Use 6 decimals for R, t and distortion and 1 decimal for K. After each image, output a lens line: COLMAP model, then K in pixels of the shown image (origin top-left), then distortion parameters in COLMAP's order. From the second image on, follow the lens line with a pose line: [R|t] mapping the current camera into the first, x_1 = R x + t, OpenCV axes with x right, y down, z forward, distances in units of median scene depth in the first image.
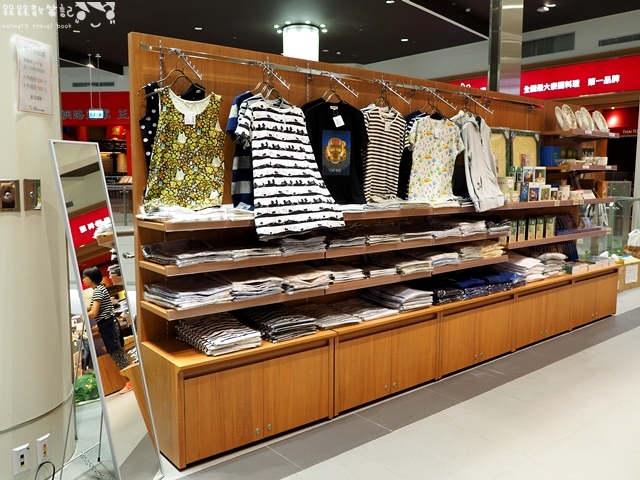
lens RADIAL K [[563.0, 0, 320.0], [0, 563.0, 240.0], [0, 0, 1]] dist [-0.003938, 0.002473]
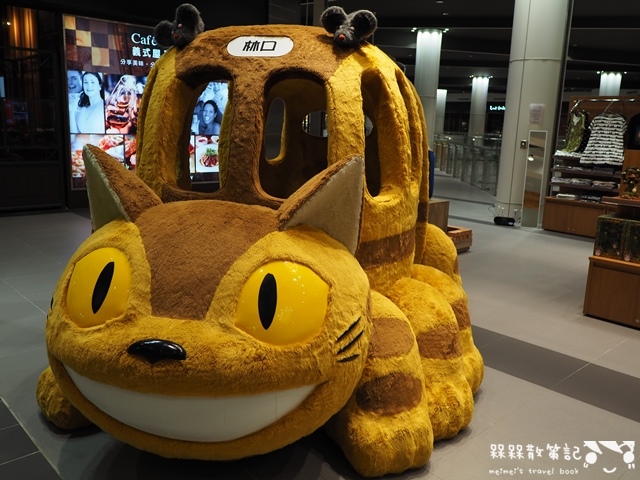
lens RADIAL K [[563.0, 0, 320.0], [0, 563.0, 240.0], [0, 0, 1]] dist [-0.003938, 0.002473]
pose [[0.053334, 0.200925, -0.978154, 1.722967], [-0.158268, 0.968867, 0.190387, 0.023294], [0.985955, 0.144656, 0.083473, -0.327991]]
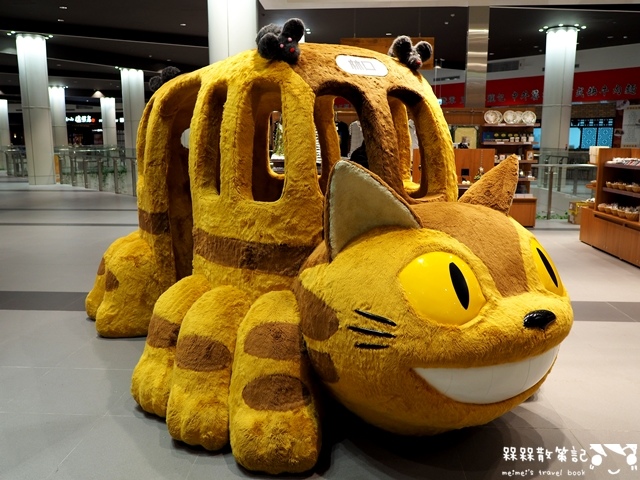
lens RADIAL K [[563.0, 0, 320.0], [0, 563.0, 240.0], [0, 0, 1]] dist [-0.003938, 0.002473]
pose [[0.741133, 0.110956, -0.662126, 1.493843], [-0.079184, 0.993811, 0.077905, 0.111642], [0.666672, -0.005308, 0.745332, -0.955774]]
